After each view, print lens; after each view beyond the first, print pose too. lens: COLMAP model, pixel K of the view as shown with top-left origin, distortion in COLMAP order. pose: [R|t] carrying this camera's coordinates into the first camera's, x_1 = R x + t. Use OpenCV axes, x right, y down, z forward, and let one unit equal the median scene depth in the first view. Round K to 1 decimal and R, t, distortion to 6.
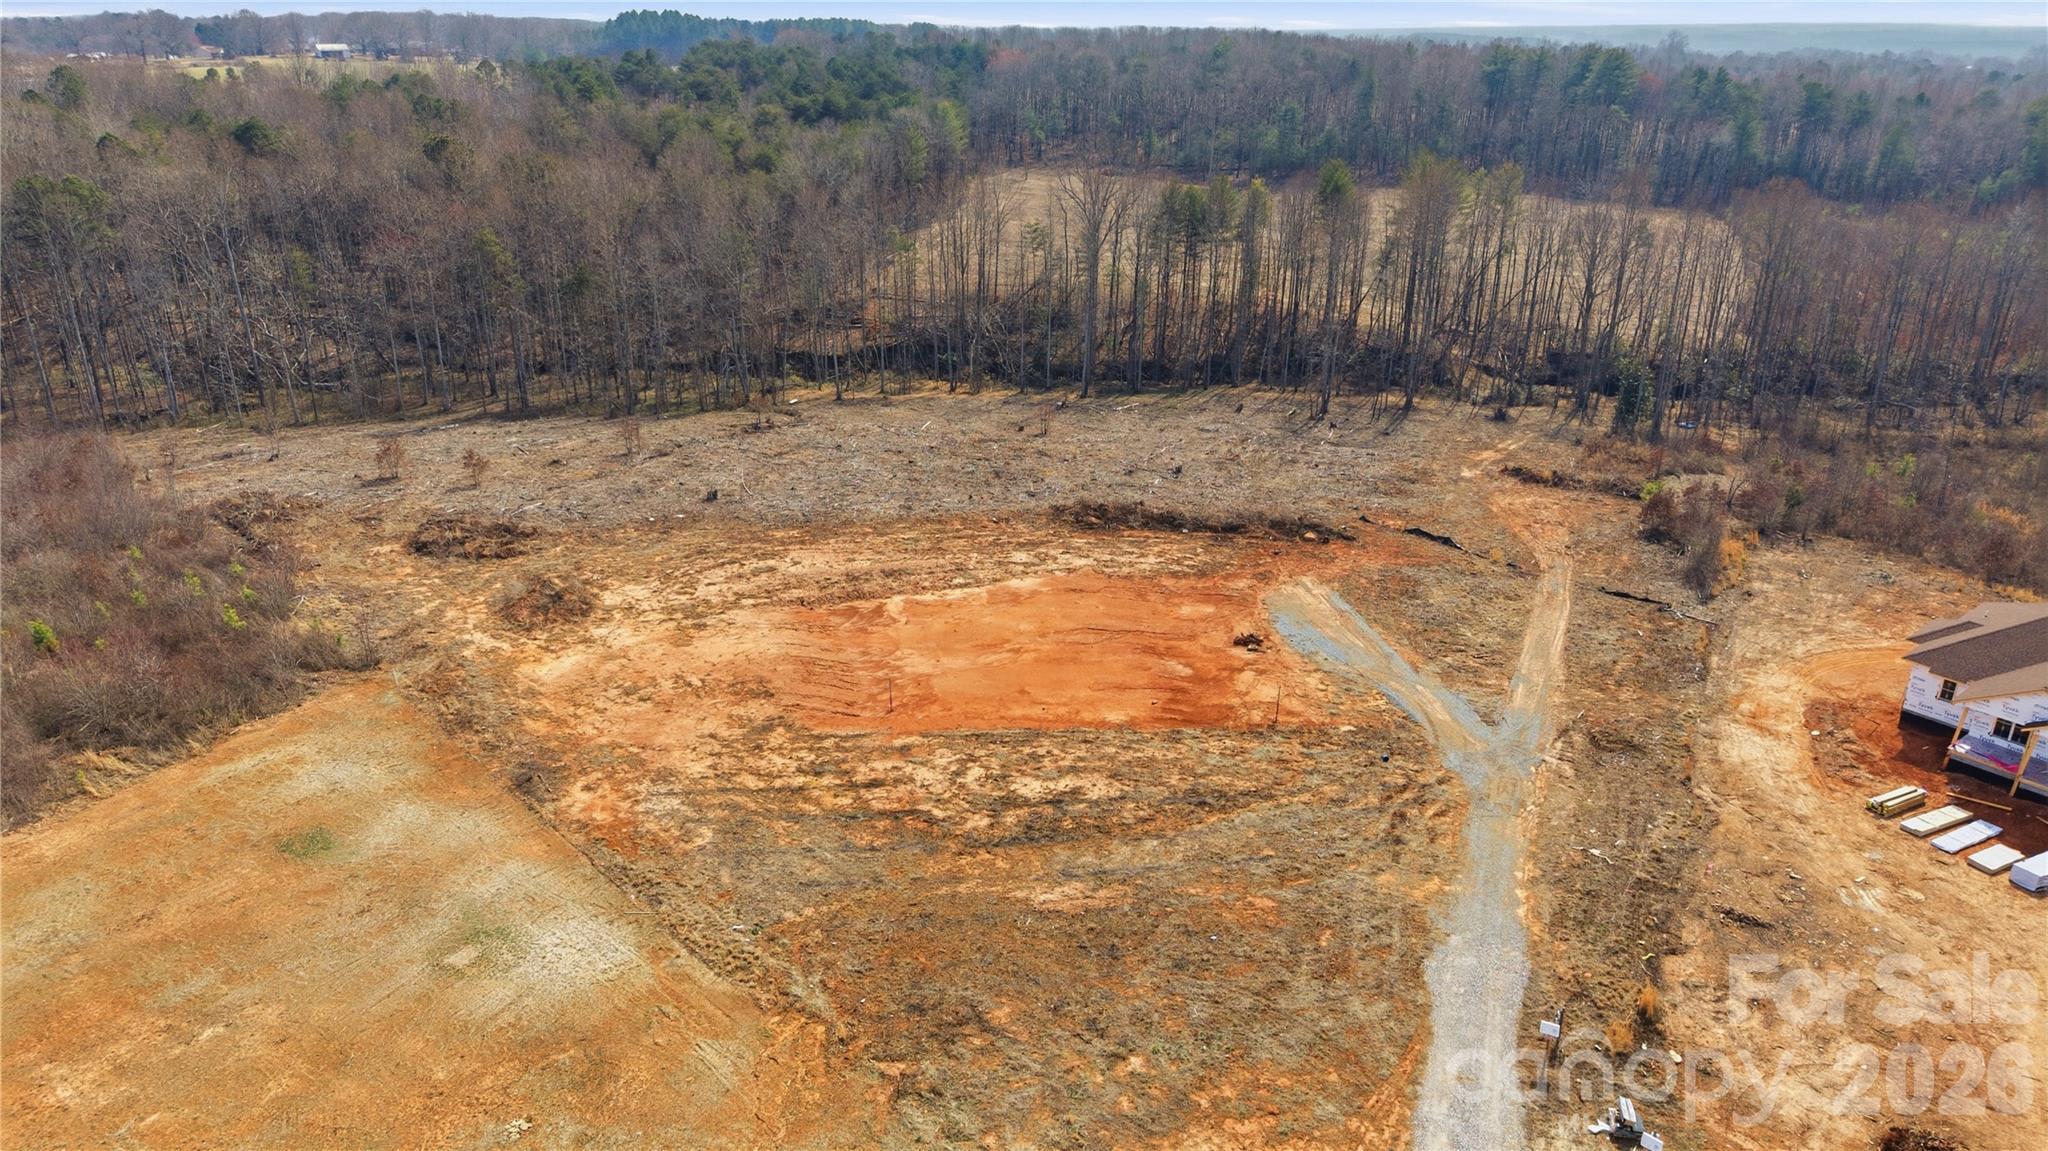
lens RADIAL K [[1368.1, 0, 1026.2], [0, 1368.1, 579.4], [0, 0, 1]] dist [0.030052, -0.040150]
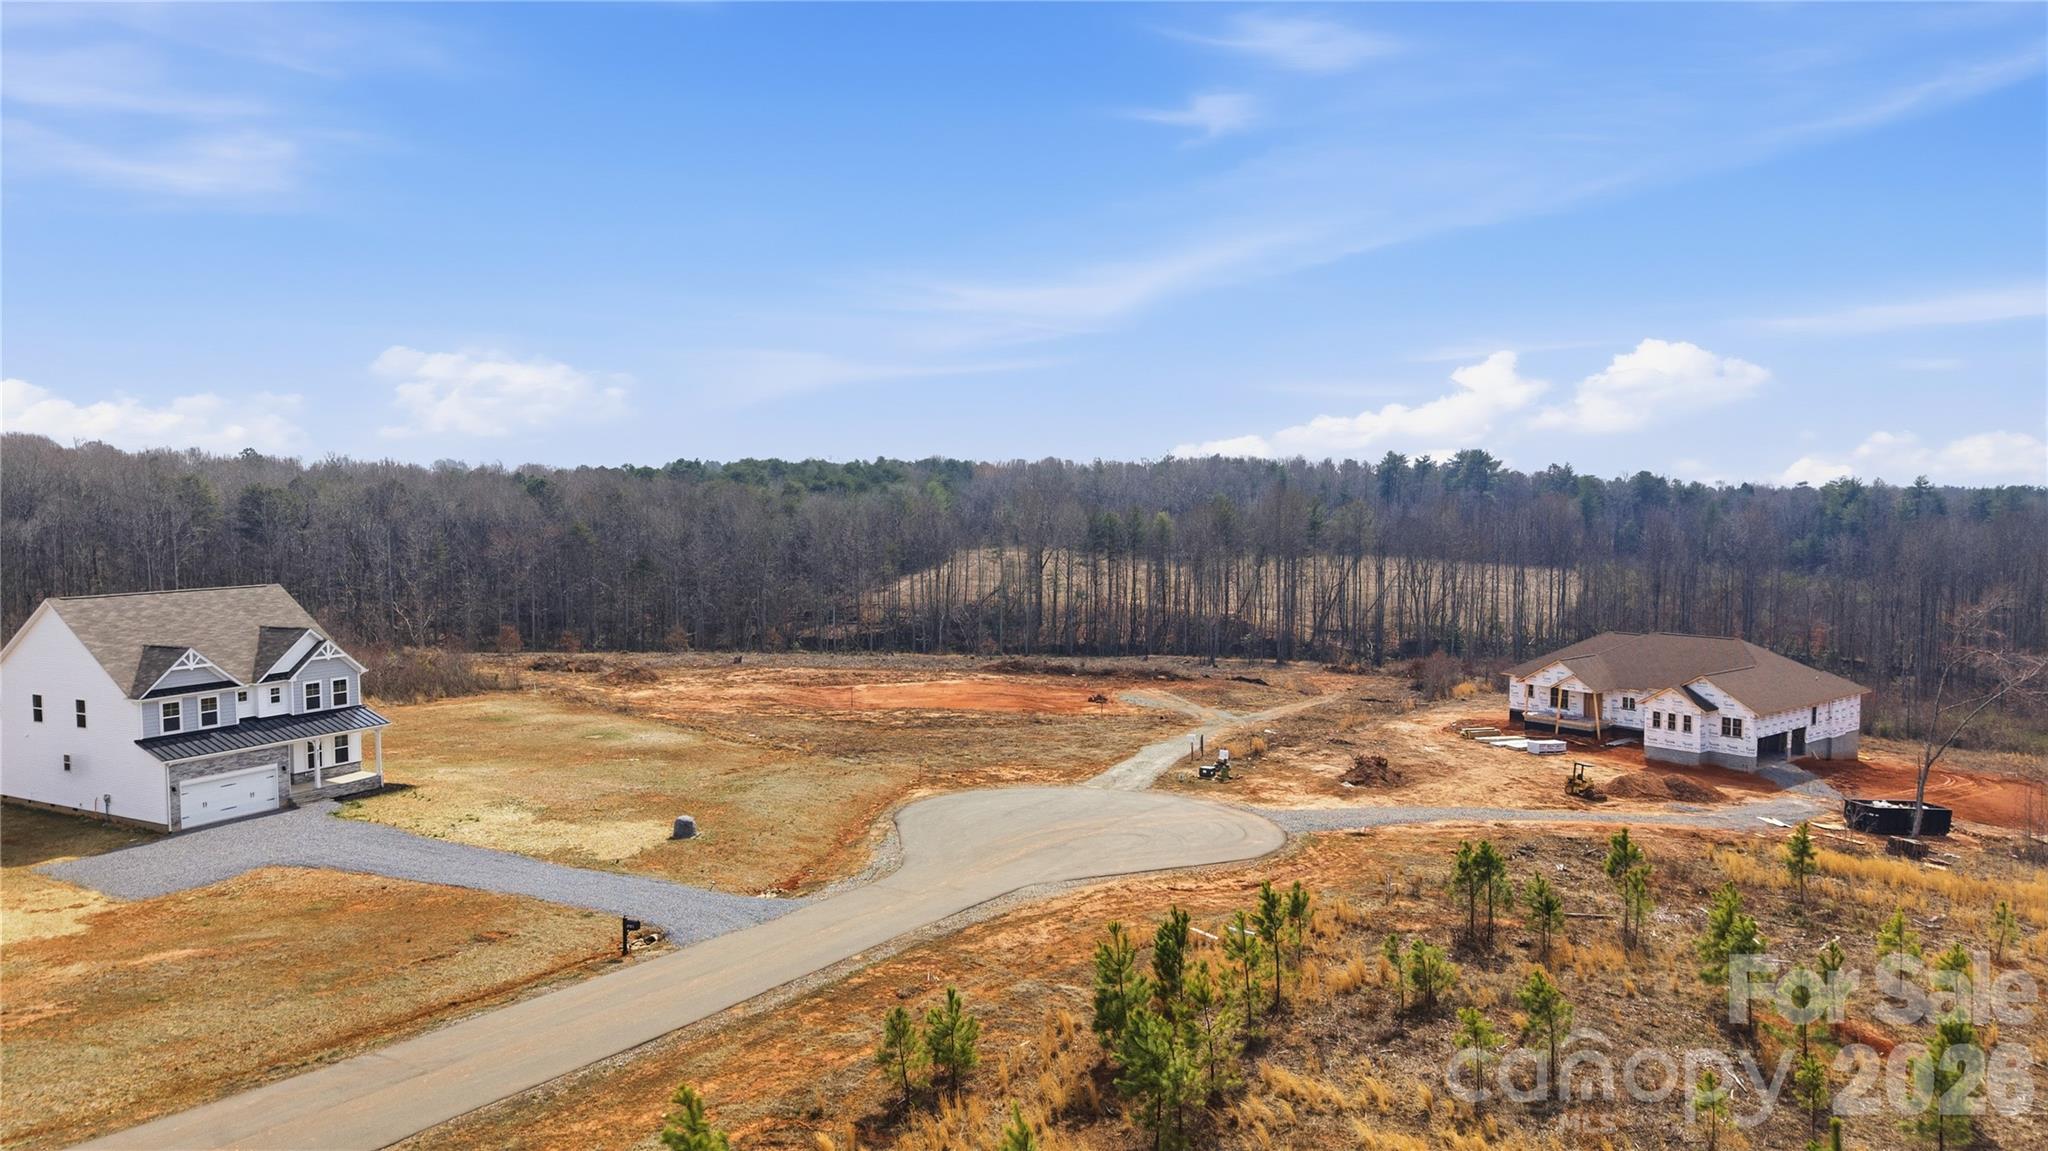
lens RADIAL K [[1368.1, 0, 1034.9], [0, 1368.1, 580.0], [0, 0, 1]] dist [0.030052, -0.040150]
pose [[0.999964, -0.008534, 0.000137, 0.086282], [0.008135, 0.948150, -0.317720, 0.354640], [0.002581, 0.317709, 0.948185, -0.405249]]
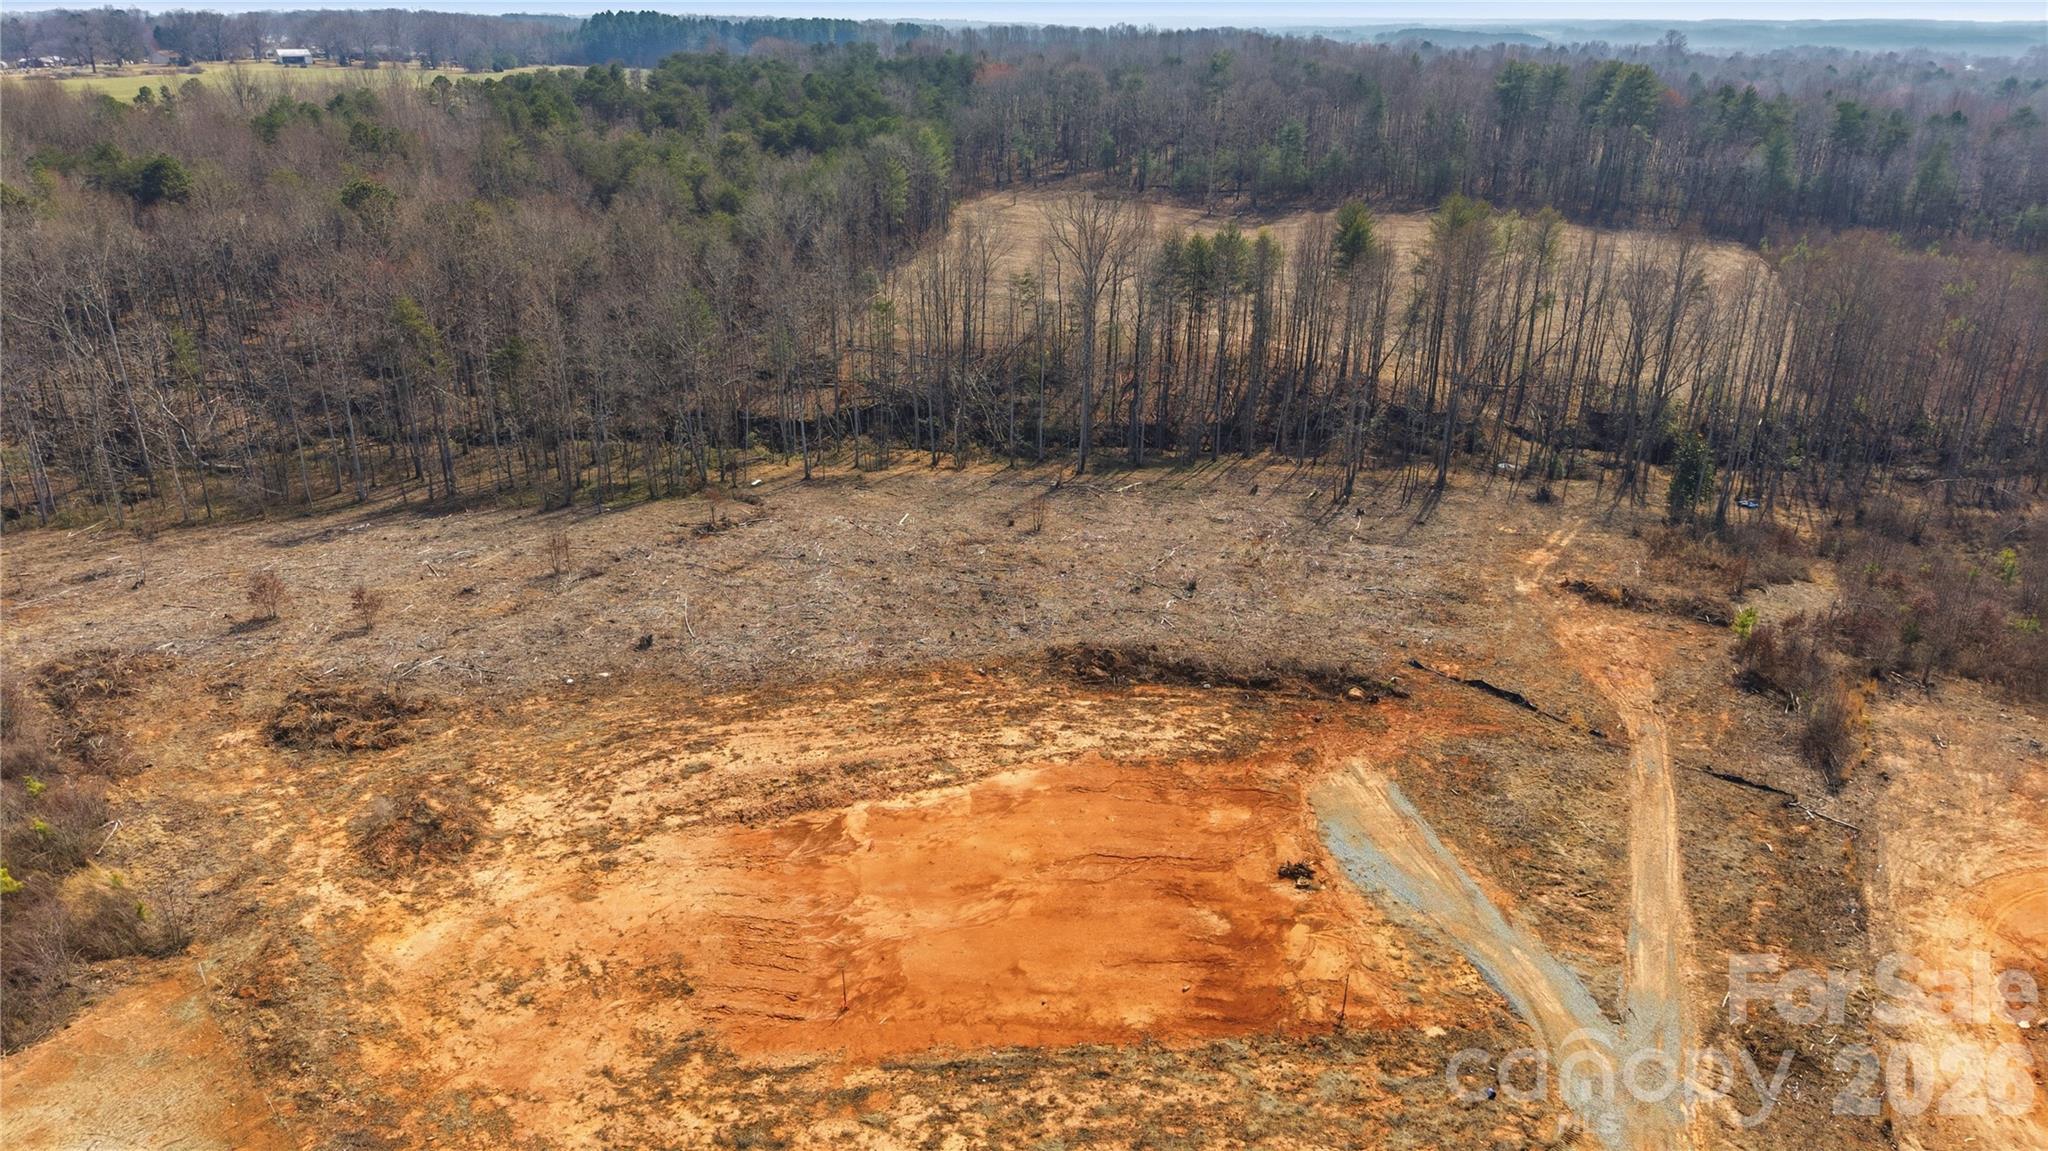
lens RADIAL K [[1368.1, 0, 1023.6], [0, 1368.1, 574.7], [0, 0, 1]] dist [0.030052, -0.040150]
pose [[0.999975, -0.002266, 0.006728, -0.002375], [0.002253, 0.999996, 0.001941, -0.119286], [-0.006732, -0.001926, 0.999975, 0.176157]]
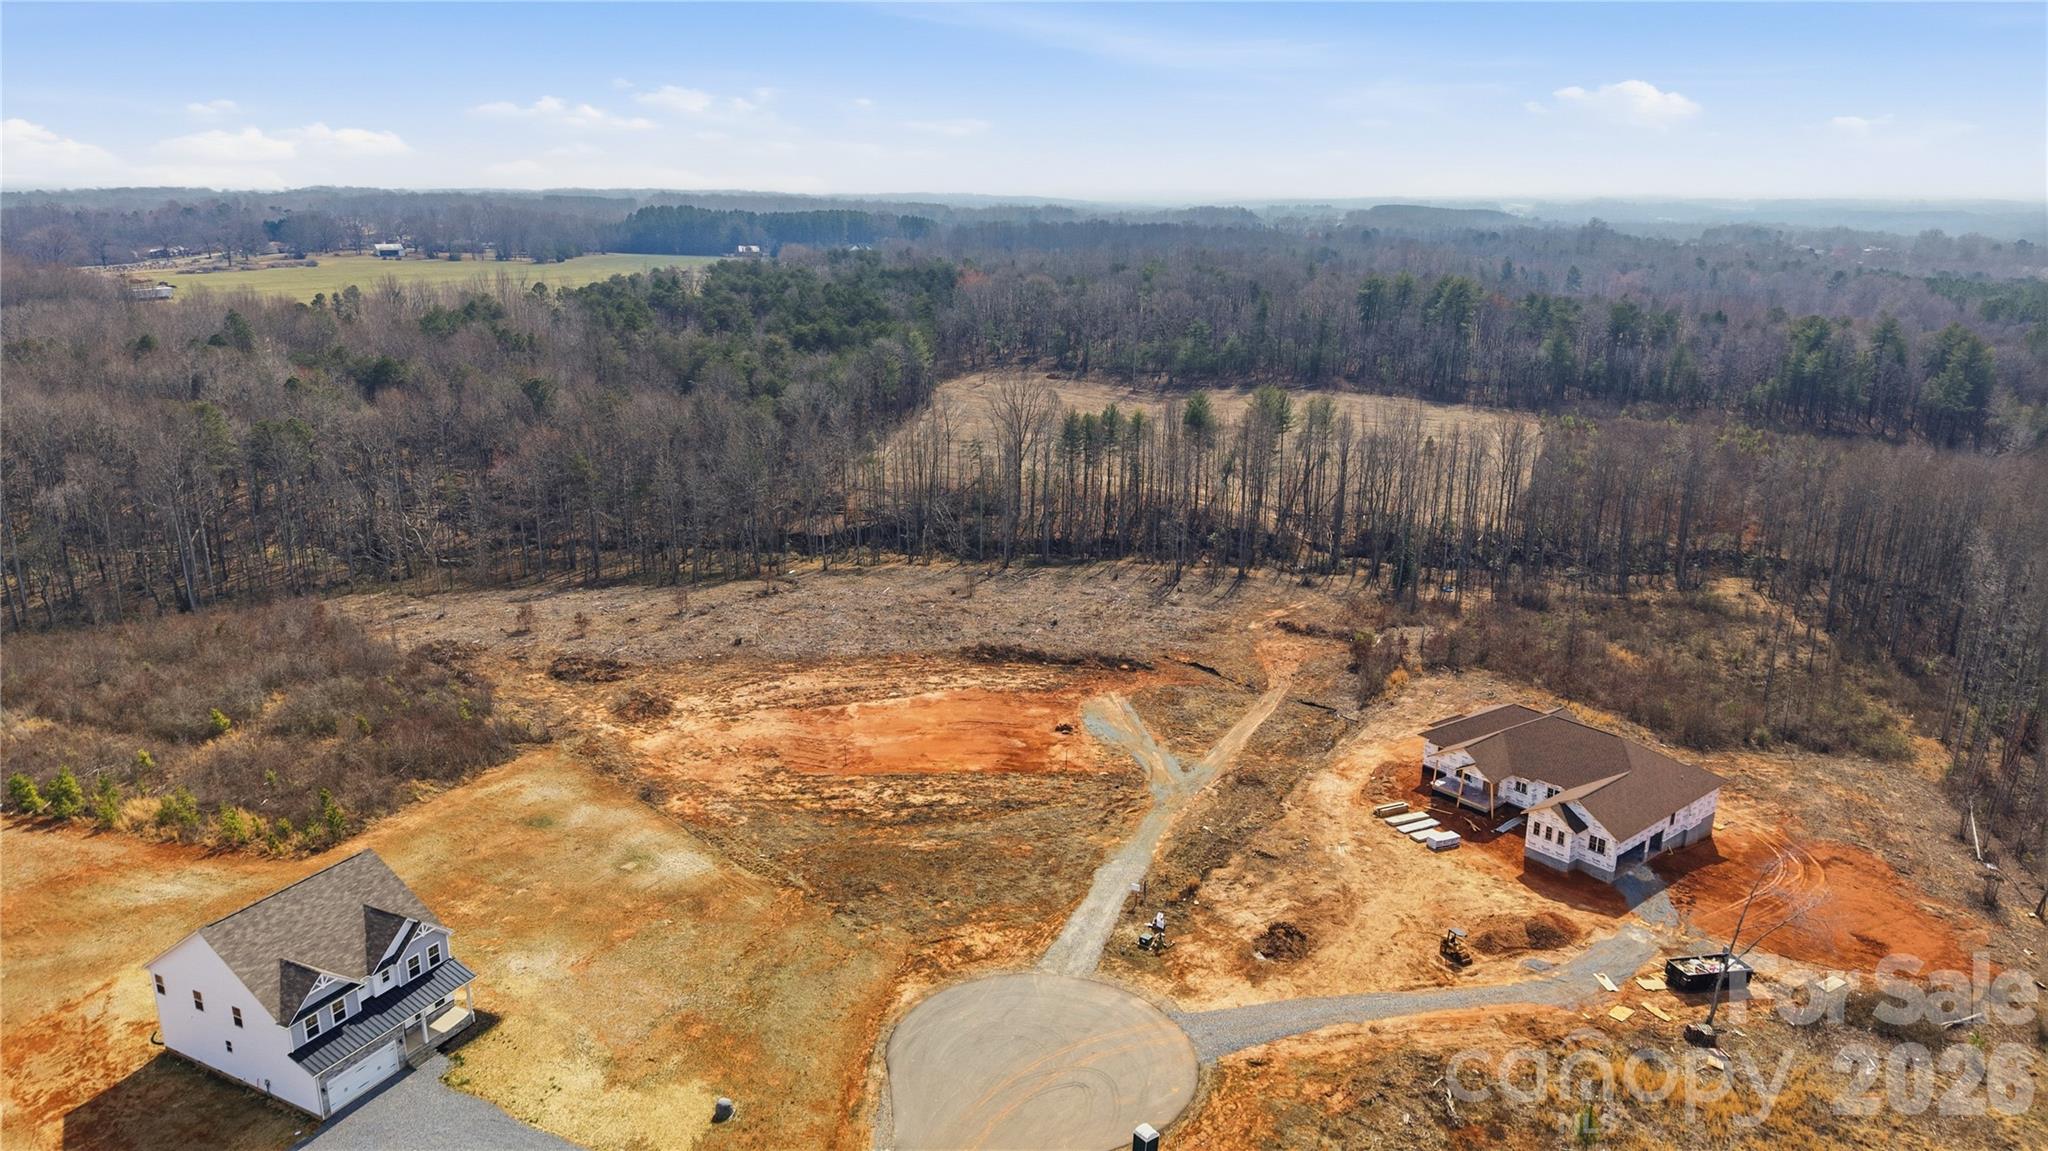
lens RADIAL K [[1368.1, 0, 1036.5], [0, 1368.1, 579.0], [0, 0, 1]] dist [0.030052, -0.040150]
pose [[0.999928, 0.000181, 0.011980, 0.098662], [0.001065, 0.994584, -0.103927, 0.032634], [-0.011934, 0.103932, 0.994513, -0.612432]]
